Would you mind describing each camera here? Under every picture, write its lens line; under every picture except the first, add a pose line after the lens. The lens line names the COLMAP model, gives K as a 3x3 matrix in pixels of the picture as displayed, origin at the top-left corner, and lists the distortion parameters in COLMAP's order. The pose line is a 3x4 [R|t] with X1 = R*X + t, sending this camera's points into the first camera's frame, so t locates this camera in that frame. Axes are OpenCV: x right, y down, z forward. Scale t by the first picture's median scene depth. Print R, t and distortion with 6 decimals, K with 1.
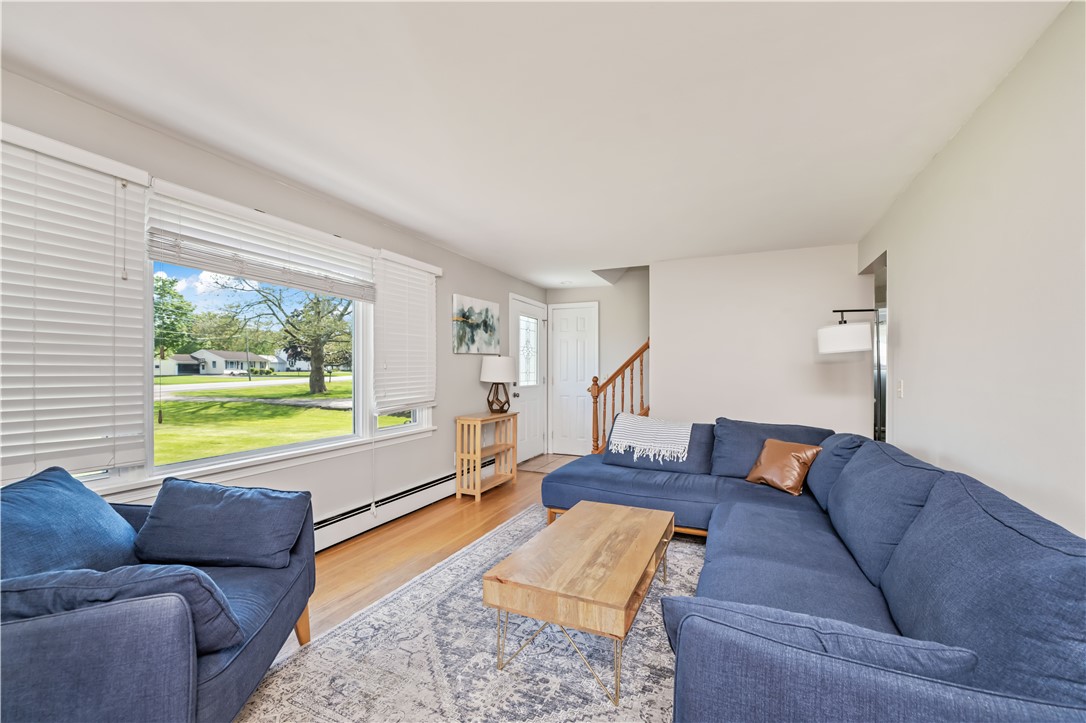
lens RADIAL K [[444.8, 0, 546.0], [0, 444.8, 369.1], [0, 0, 1]] dist [-0.008428, -0.000460]
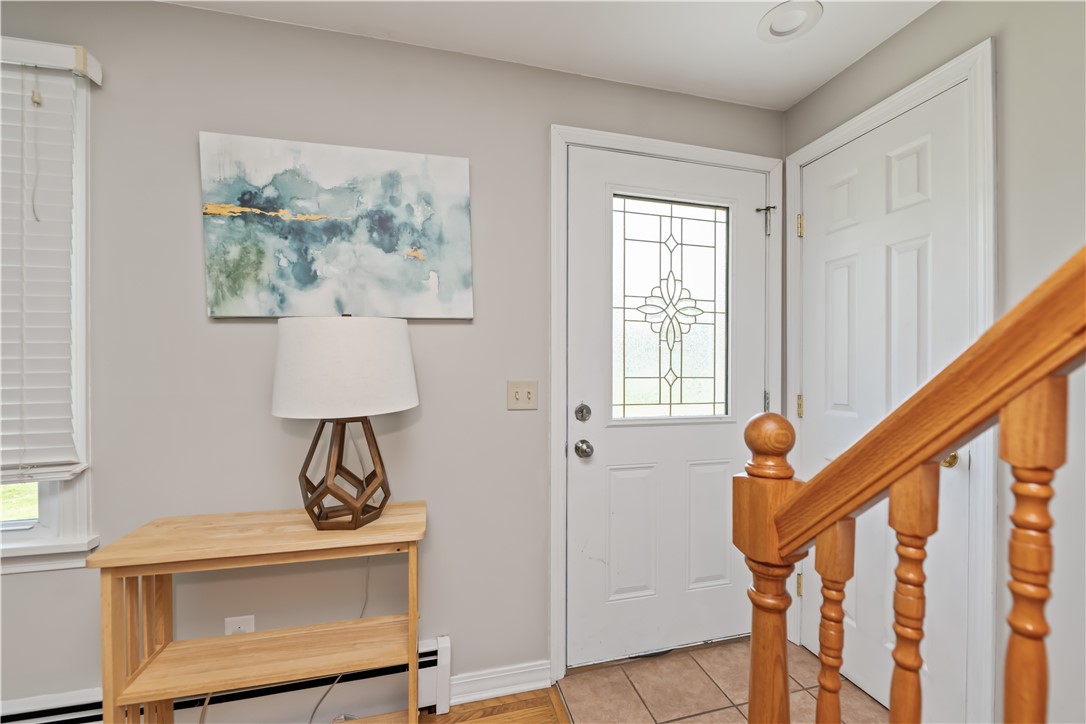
lens RADIAL K [[444.8, 0, 551.9], [0, 444.8, 369.5], [0, 0, 1]] dist [-0.008428, -0.000460]
pose [[0.636101, 0.003437, -0.771598, 0.198680], [0.001825, 0.999981, 0.005959, 0.000274], [0.771604, -0.005199, 0.636082, 0.973687]]
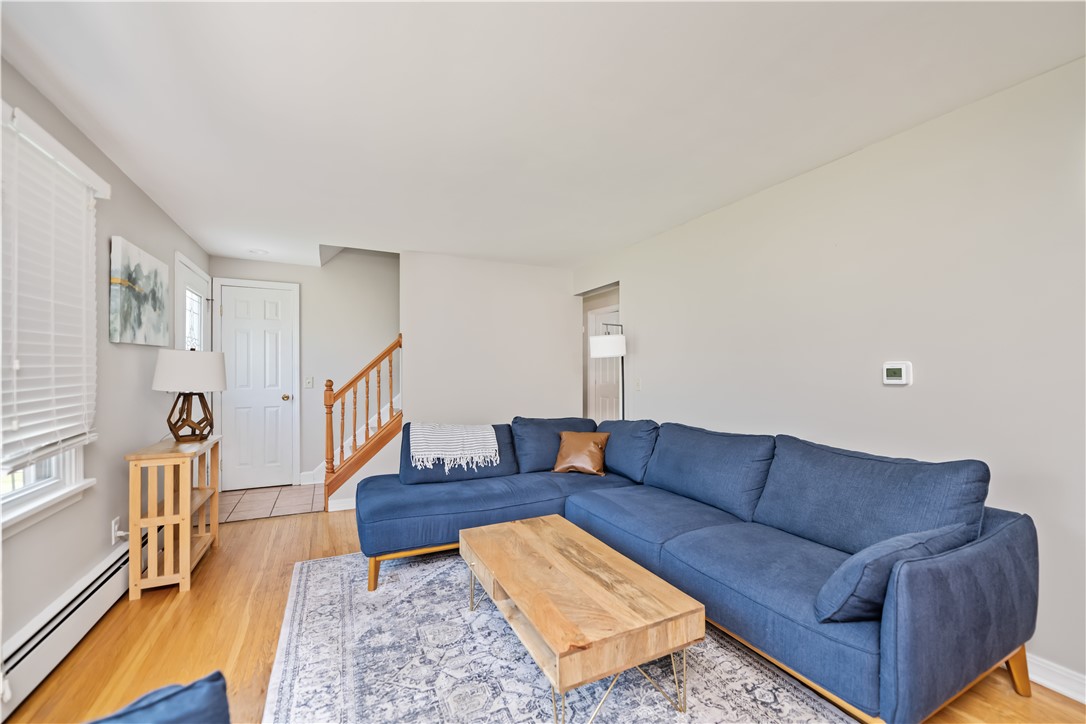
lens RADIAL K [[444.8, 0, 555.9], [0, 444.8, 368.4], [0, 0, 1]] dist [-0.008428, -0.000460]
pose [[0.623857, 0.002013, 0.781536, -0.287674], [0.001636, 0.999991, -0.003882, -0.000177], [-0.781536, 0.003700, 0.623849, 0.221219]]
